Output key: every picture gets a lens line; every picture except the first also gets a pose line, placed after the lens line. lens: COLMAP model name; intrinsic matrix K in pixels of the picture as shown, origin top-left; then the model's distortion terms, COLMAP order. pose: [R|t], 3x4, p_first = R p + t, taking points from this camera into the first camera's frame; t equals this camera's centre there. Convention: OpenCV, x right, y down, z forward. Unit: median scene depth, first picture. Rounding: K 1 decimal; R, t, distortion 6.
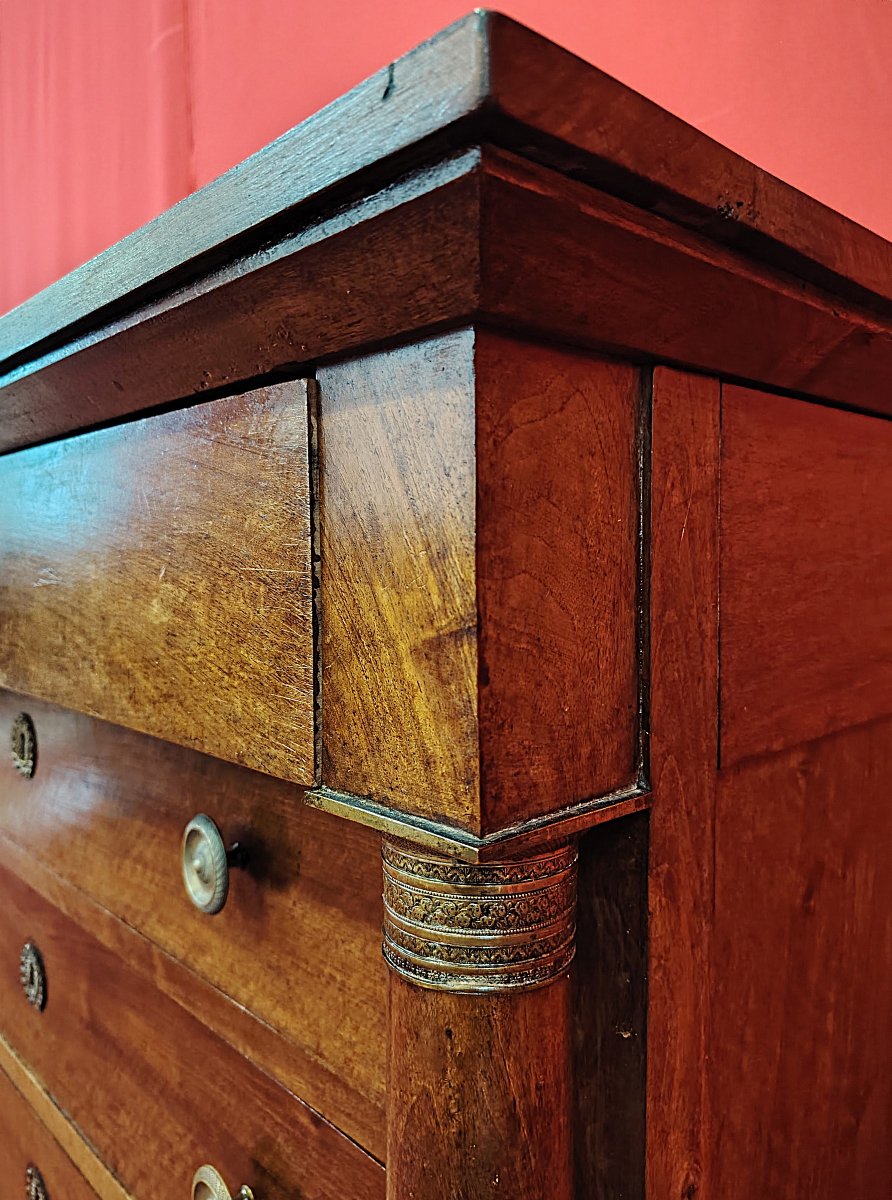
lens RADIAL K [[893.4, 0, 446.0], [0, 893.4, 600.0], [0, 0, 1]] dist [-0.005699, -0.006271]
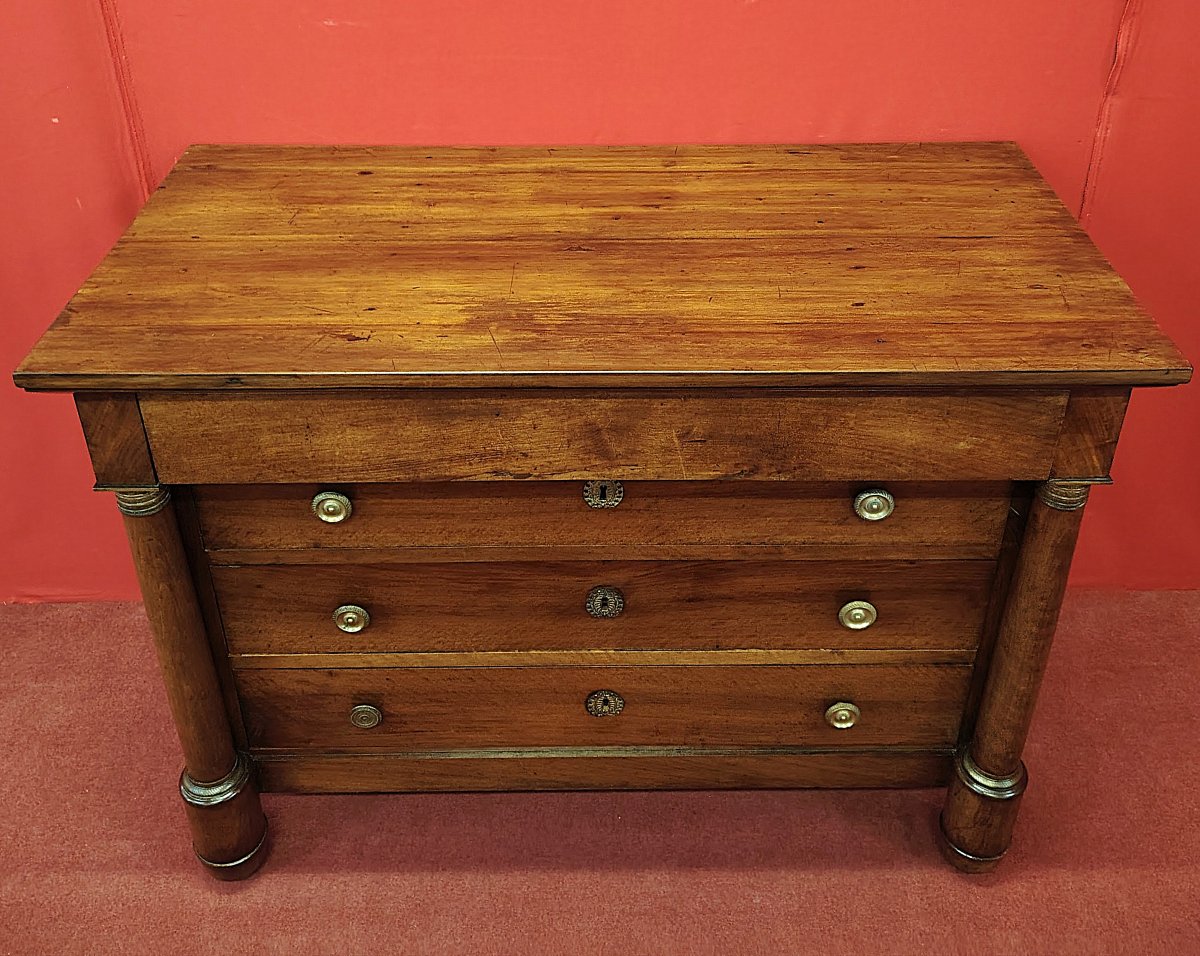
lens RADIAL K [[1166.9, 0, 598.5], [0, 1166.9, 335.7], [0, 0, 1]] dist [0.133610, -0.275979]
pose [[0.677709, -0.380853, 0.629016, -4.320226], [0.037685, 0.872285, 0.487543, -2.808369], [-0.734364, -0.306708, 0.605508, -0.428274]]
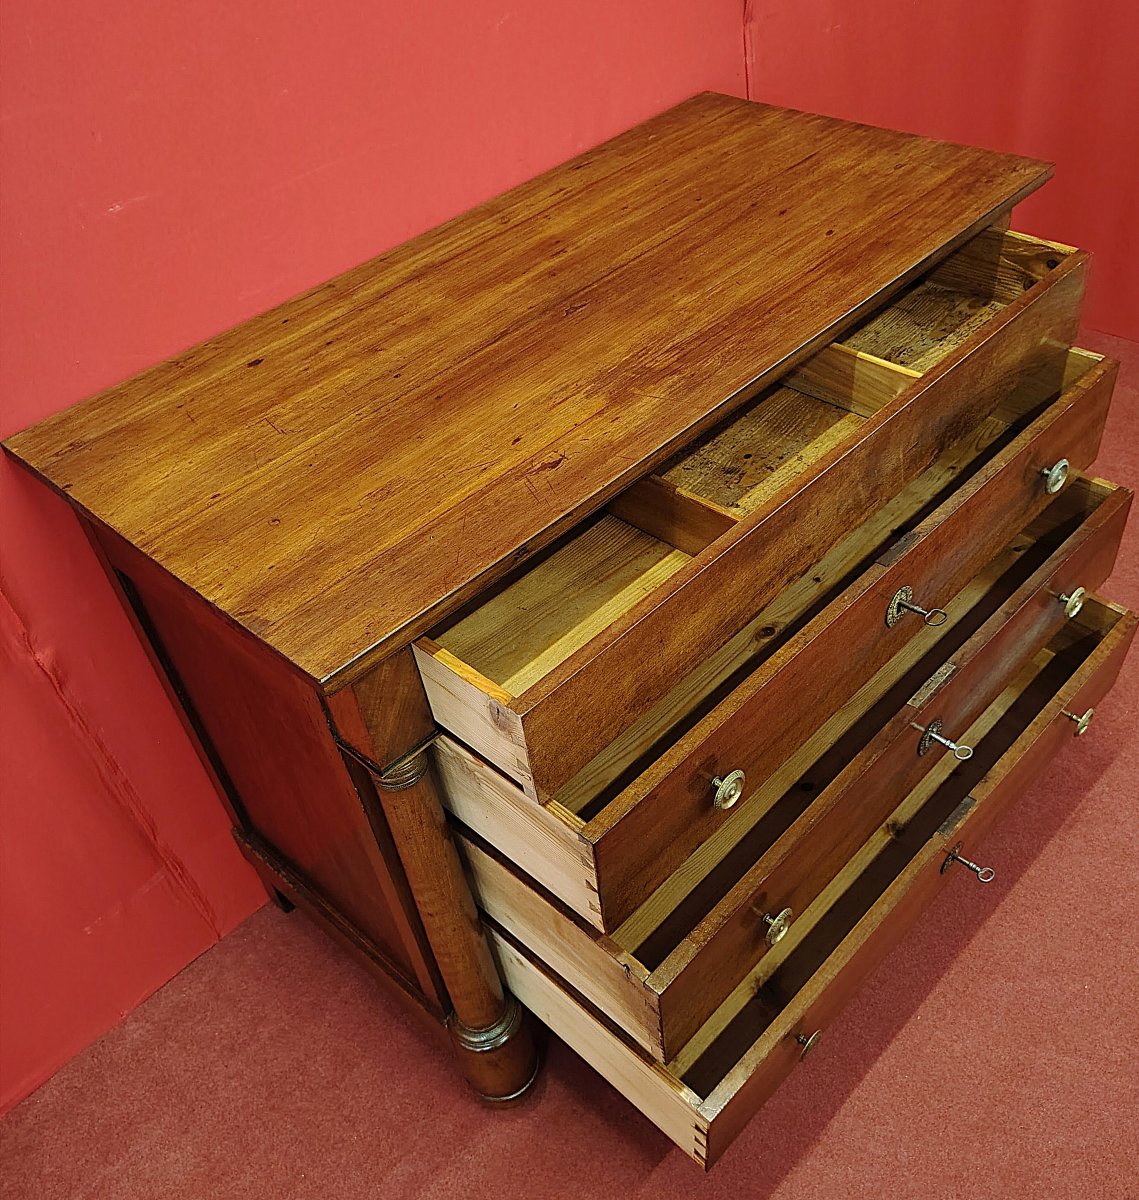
lens RADIAL K [[1149.5, 0, 625.1], [0, 1149.5, 647.2], [0, 0, 1]] dist [0.141938, -0.348649]
pose [[-0.070385, -0.675269, 0.734206, -5.647657], [0.154384, 0.719789, 0.676809, -2.901295], [-0.985501, 0.160987, 0.053588, 2.782322]]
